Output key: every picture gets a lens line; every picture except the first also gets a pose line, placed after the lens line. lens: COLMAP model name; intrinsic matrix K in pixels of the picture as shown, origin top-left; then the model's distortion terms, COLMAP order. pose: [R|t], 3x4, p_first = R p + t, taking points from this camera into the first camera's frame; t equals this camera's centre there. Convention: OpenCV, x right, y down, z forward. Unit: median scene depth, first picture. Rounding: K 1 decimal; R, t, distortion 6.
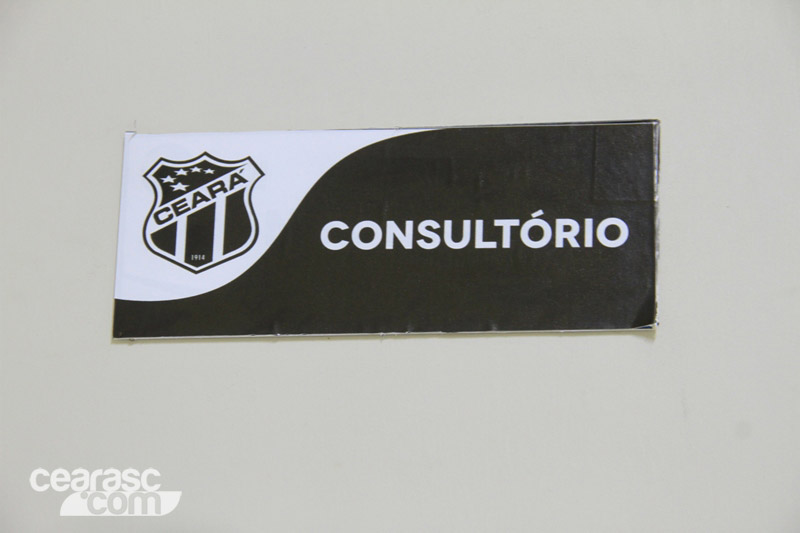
lens RADIAL K [[2298.5, 0, 400.0], [0, 2298.5, 265.9], [0, 0, 1]] dist [0.043057, 0.000000]
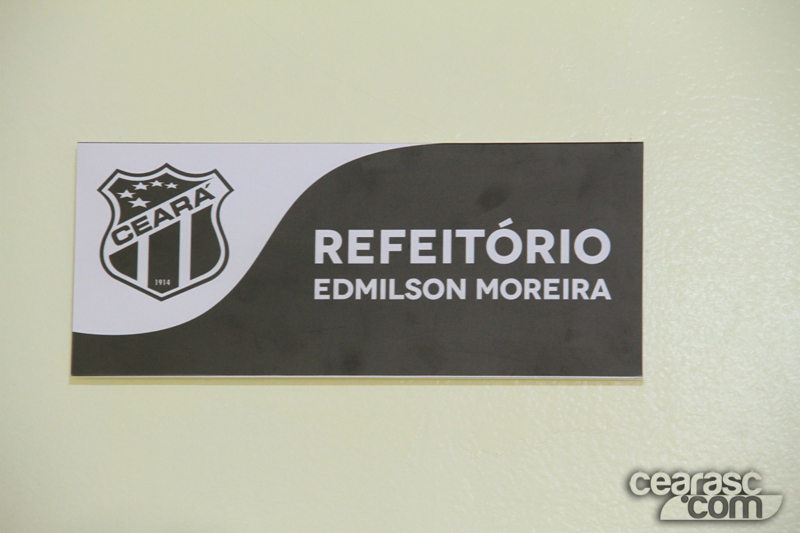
lens RADIAL K [[5091.4, 0, 400.3], [0, 5091.4, 266.3], [0, 0, 1]] dist [0.920991, 0.000000]
pose [[0.992322, 0.010758, 0.123209, -0.240025], [-0.014500, 0.999459, 0.029515, -0.069875], [-0.122825, -0.031075, 0.991942, -0.992079]]
